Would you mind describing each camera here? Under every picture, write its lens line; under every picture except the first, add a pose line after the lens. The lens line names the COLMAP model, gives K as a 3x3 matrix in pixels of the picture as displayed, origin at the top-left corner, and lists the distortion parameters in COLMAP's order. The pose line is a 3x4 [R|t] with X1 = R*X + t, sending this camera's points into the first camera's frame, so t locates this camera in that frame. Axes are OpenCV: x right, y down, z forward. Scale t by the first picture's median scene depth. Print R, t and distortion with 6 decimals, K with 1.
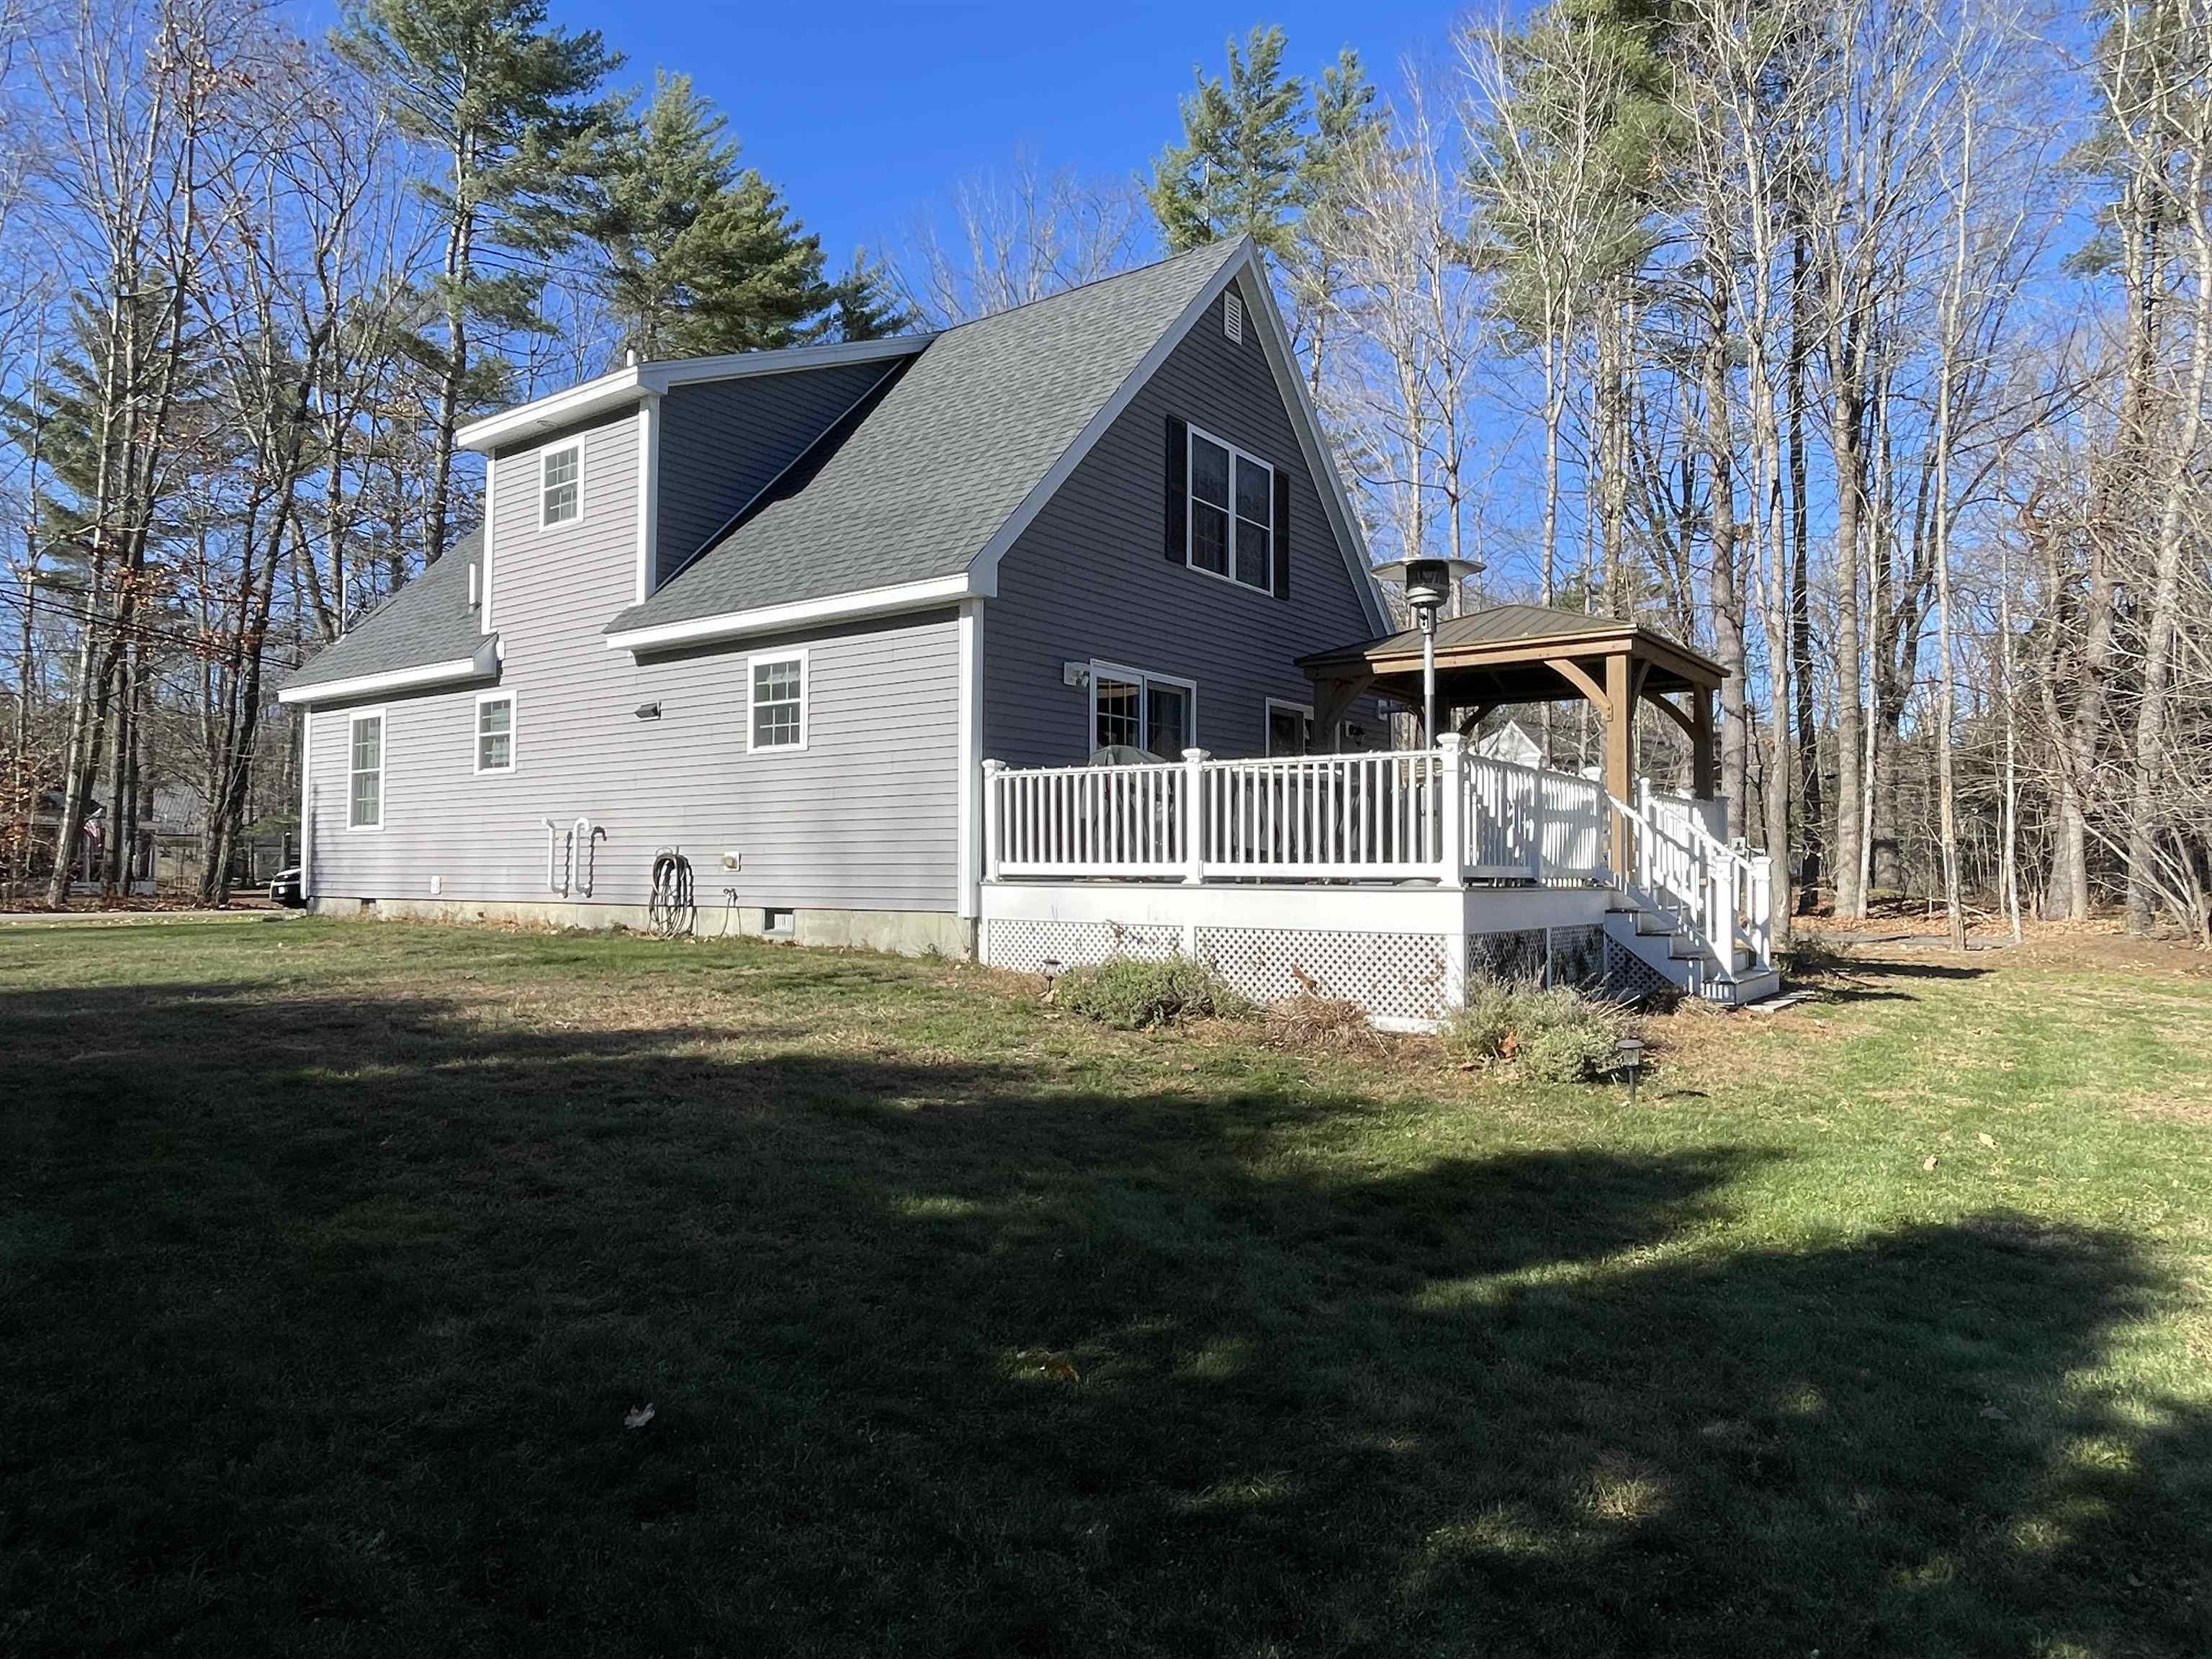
lens RADIAL K [[1384.5, 0, 1109.7], [0, 1384.5, 824.3], [0, 0, 1]] dist [-0.000047, 0.000175]
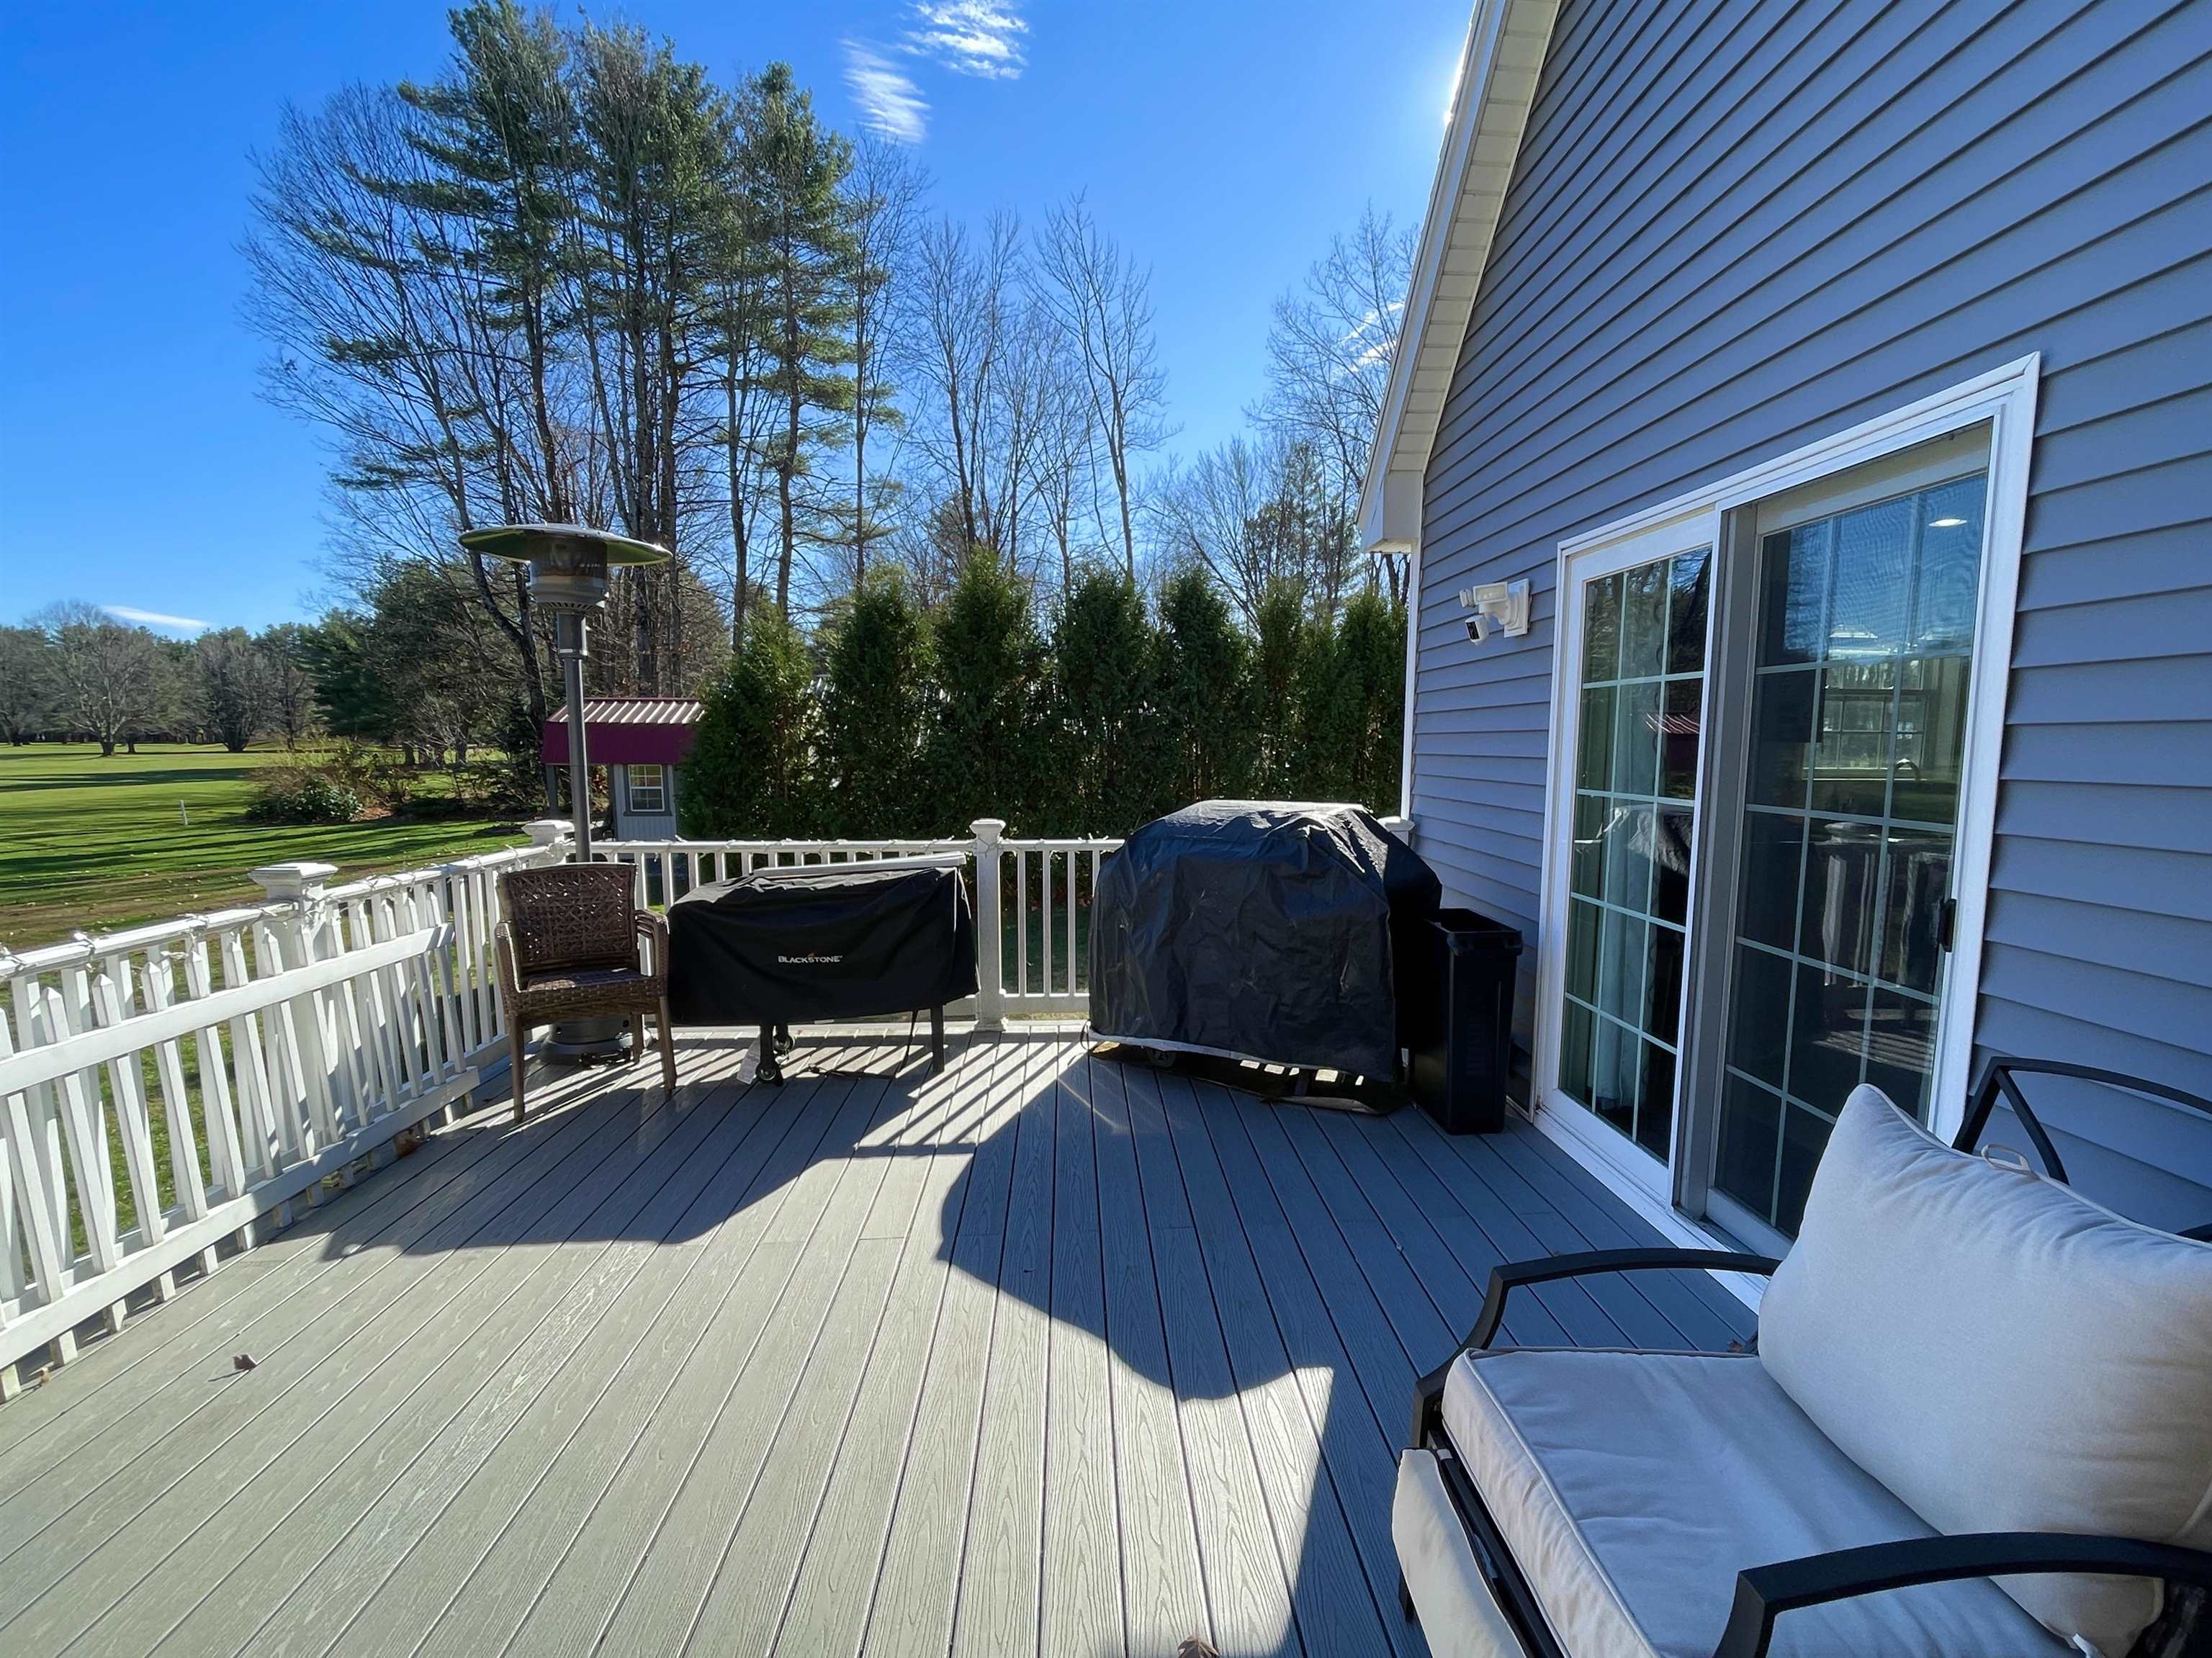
lens RADIAL K [[973.6, 0, 1105.9], [0, 973.6, 828.2], [0, 0, 1]] dist [-0.000302, -0.000018]
pose [[-0.769100, 0.044347, -0.637588, 0.302503], [0.016946, 0.998654, 0.049019, -0.070014], [0.638904, 0.026896, -0.768816, 1.362051]]
